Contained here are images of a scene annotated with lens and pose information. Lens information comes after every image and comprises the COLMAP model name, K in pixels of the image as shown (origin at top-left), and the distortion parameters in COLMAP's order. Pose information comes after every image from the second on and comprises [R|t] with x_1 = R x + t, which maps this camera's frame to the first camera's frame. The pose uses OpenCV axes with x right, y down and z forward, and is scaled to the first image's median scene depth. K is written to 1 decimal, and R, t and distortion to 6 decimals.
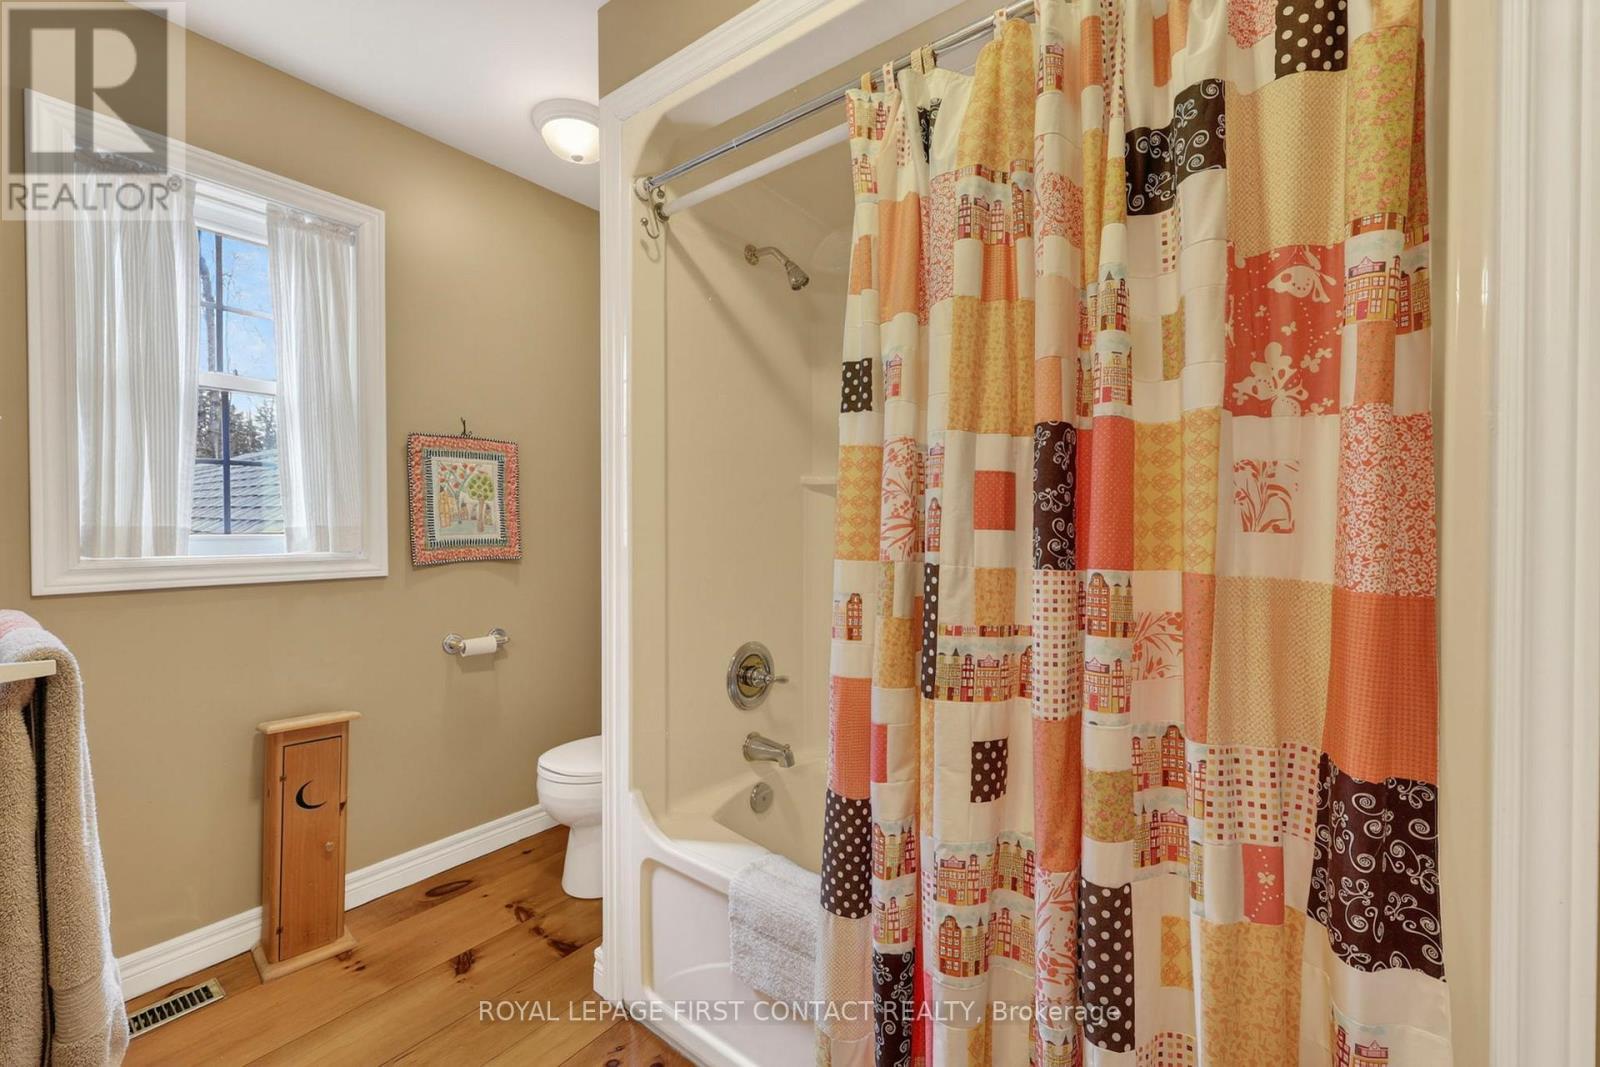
lens RADIAL K [[654.6, 0, 802.4], [0, 654.6, 531.0], [0, 0, 1]] dist [-0.000821, -0.000430]
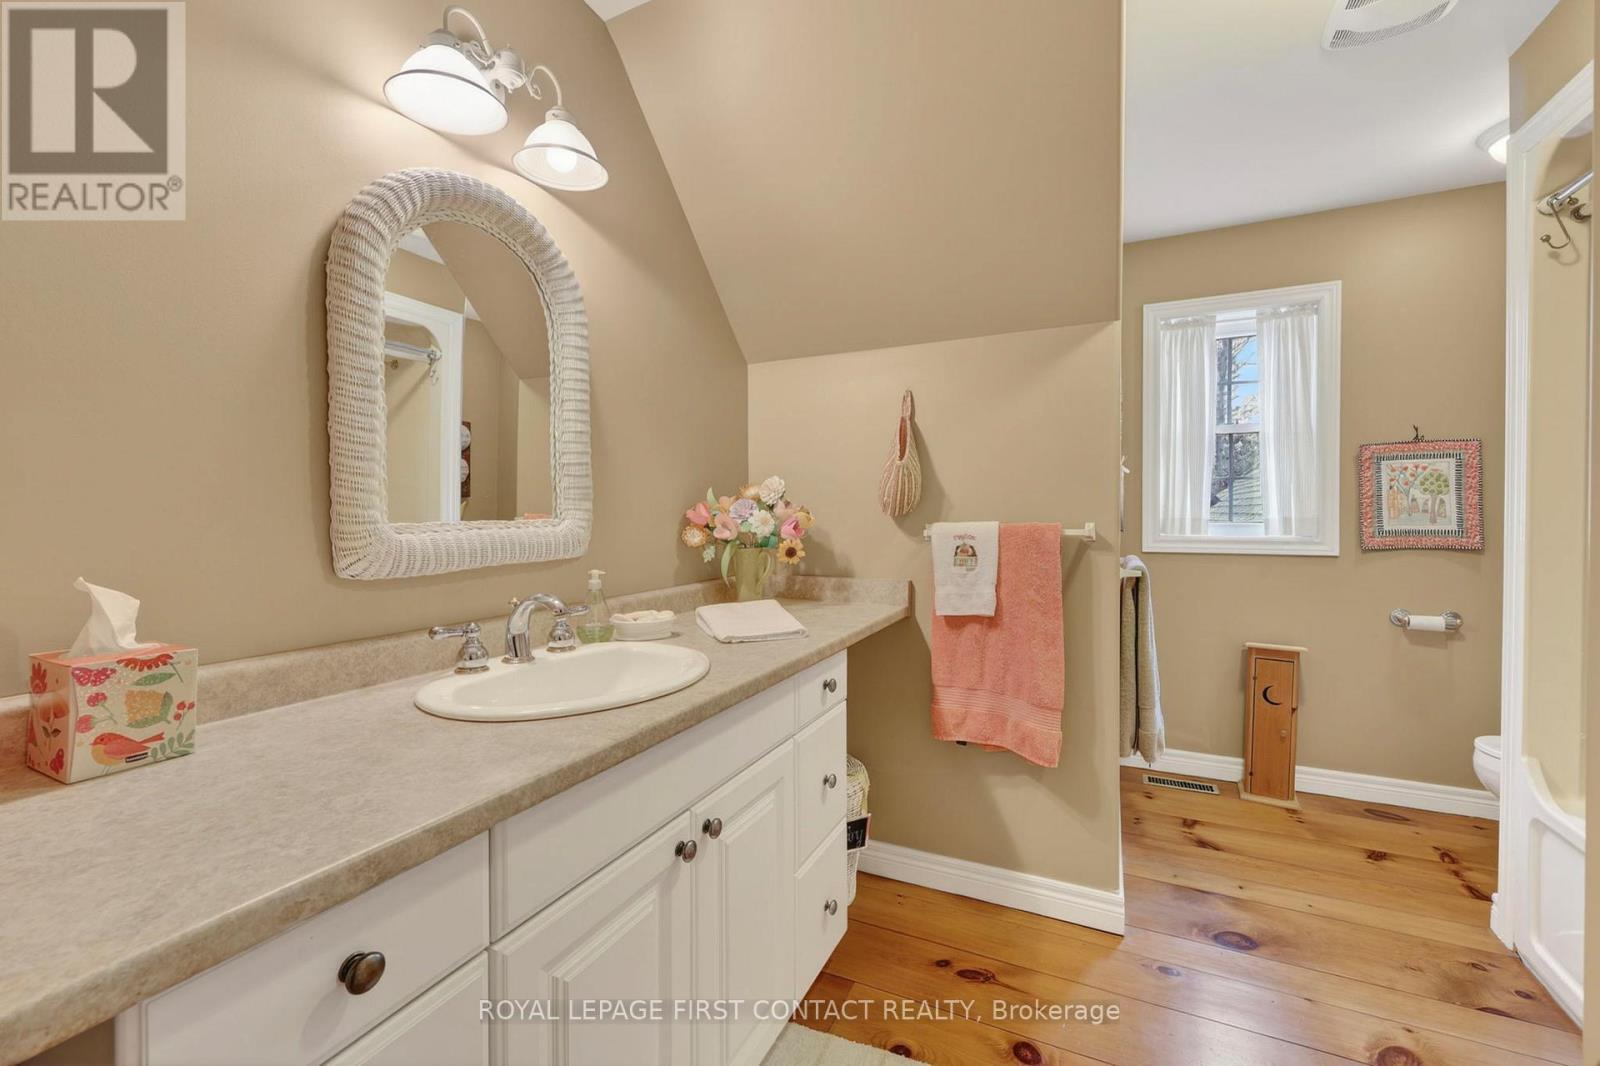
lens RADIAL K [[654.6, 0, 802.4], [0, 654.6, 530.5], [0, 0, 1]] dist [-0.000821, -0.000430]
pose [[0.201447, 0.015509, -0.979377, 0.467725], [-0.012402, 0.999835, 0.013282, 0.014707], [0.979421, 0.009471, 0.201606, -0.346777]]
